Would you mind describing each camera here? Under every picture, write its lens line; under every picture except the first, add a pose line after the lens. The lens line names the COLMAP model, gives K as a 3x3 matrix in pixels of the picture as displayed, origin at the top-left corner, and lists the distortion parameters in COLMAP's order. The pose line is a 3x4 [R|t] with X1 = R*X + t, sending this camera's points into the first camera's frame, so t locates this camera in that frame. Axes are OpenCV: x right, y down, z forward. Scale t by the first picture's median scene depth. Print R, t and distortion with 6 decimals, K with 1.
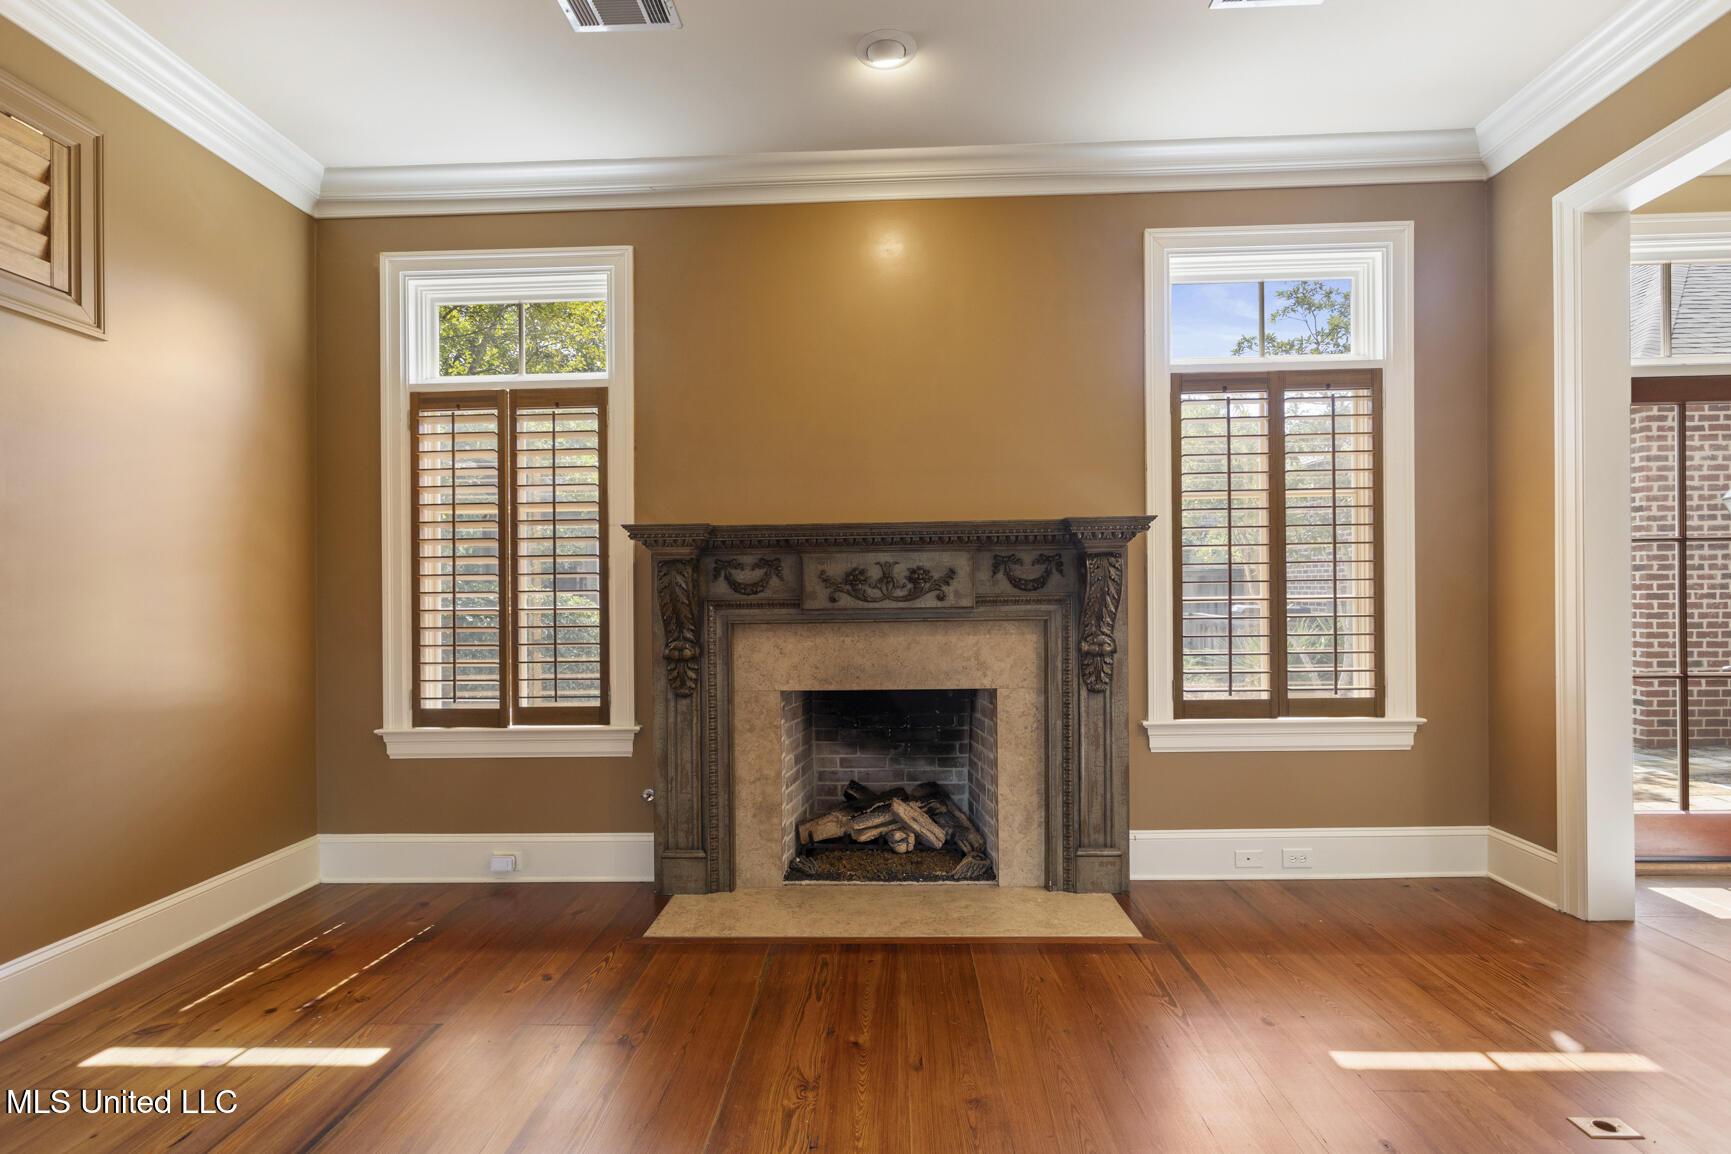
lens RADIAL K [[844.5, 0, 857.1], [0, 844.5, 591.7], [0, 0, 1]] dist [0.000531, 0.002367]
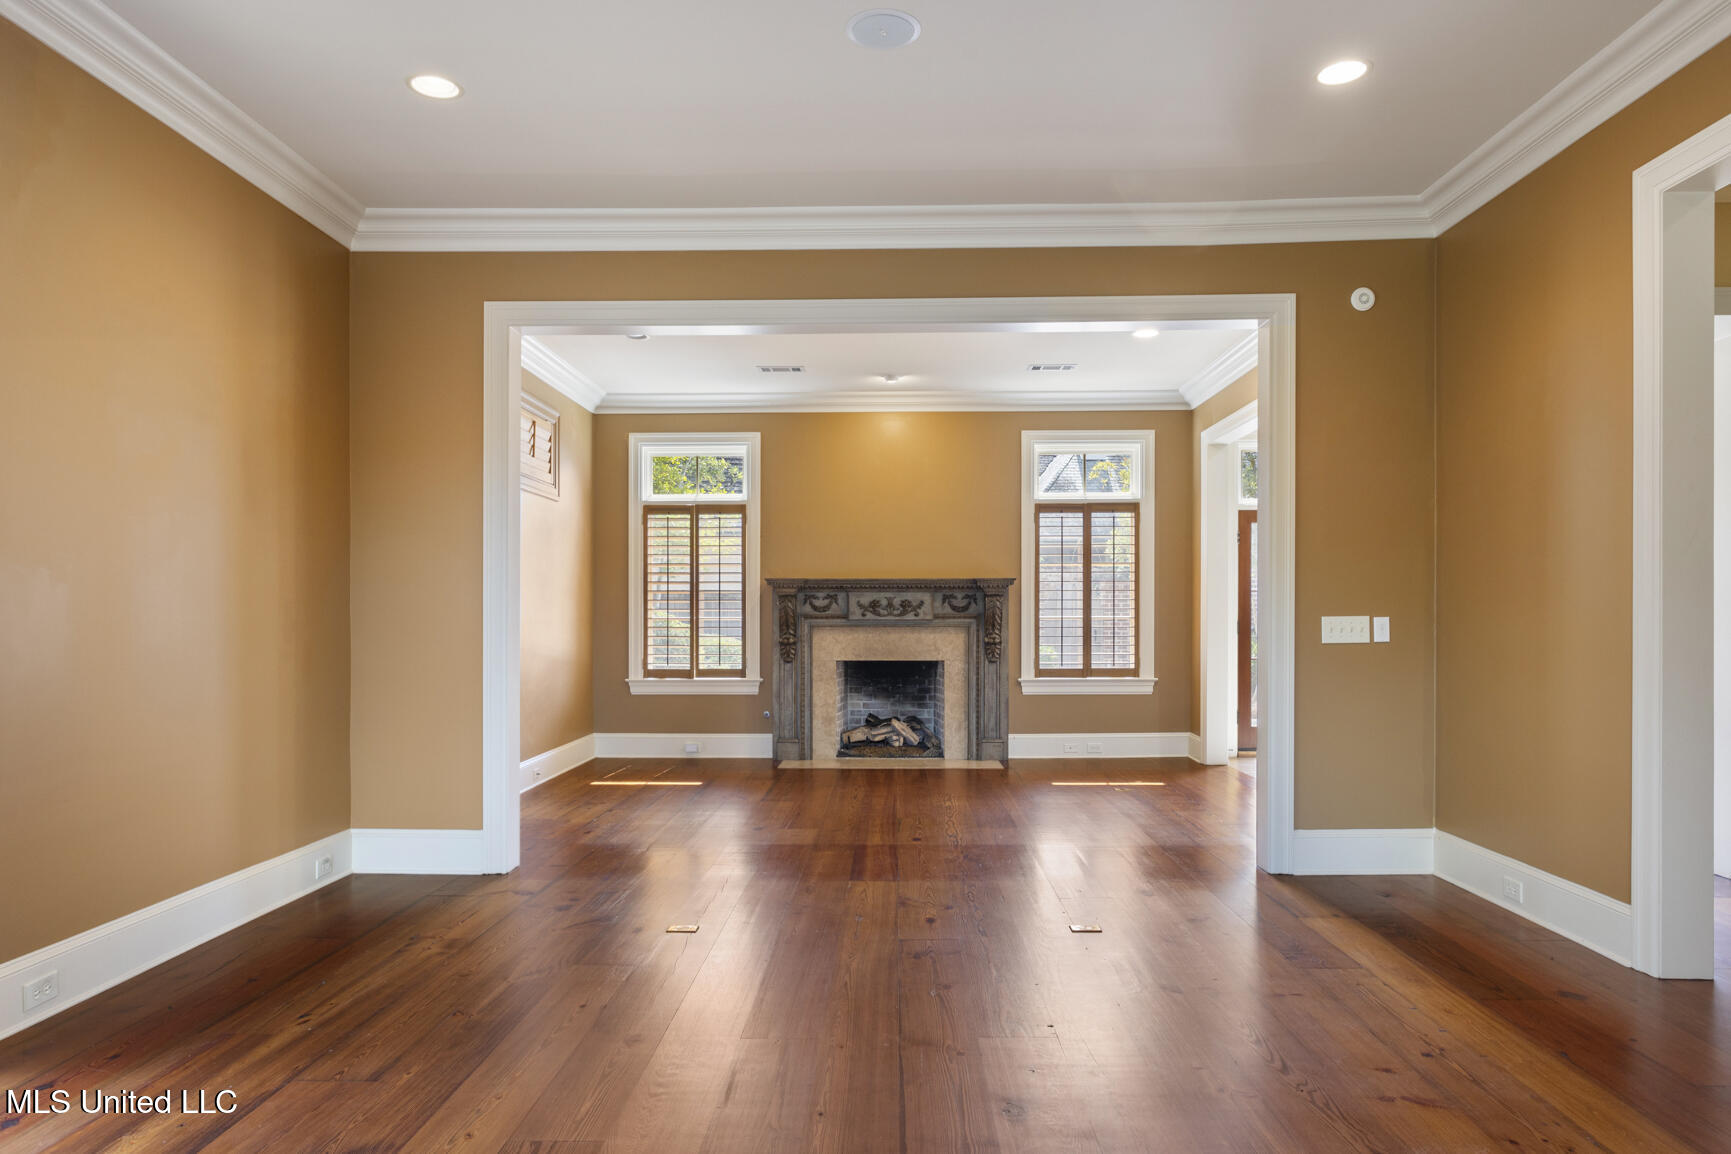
lens RADIAL K [[1106.5, 0, 806.8], [0, 1106.5, 563.2], [0, 0, 1]] dist [-0.008003, -0.001128]
pose [[0.999343, 0.010809, -0.034580, -0.071241], [-0.011991, 0.999344, -0.034166, -0.022245], [0.034188, 0.034558, 0.998818, -1.605461]]
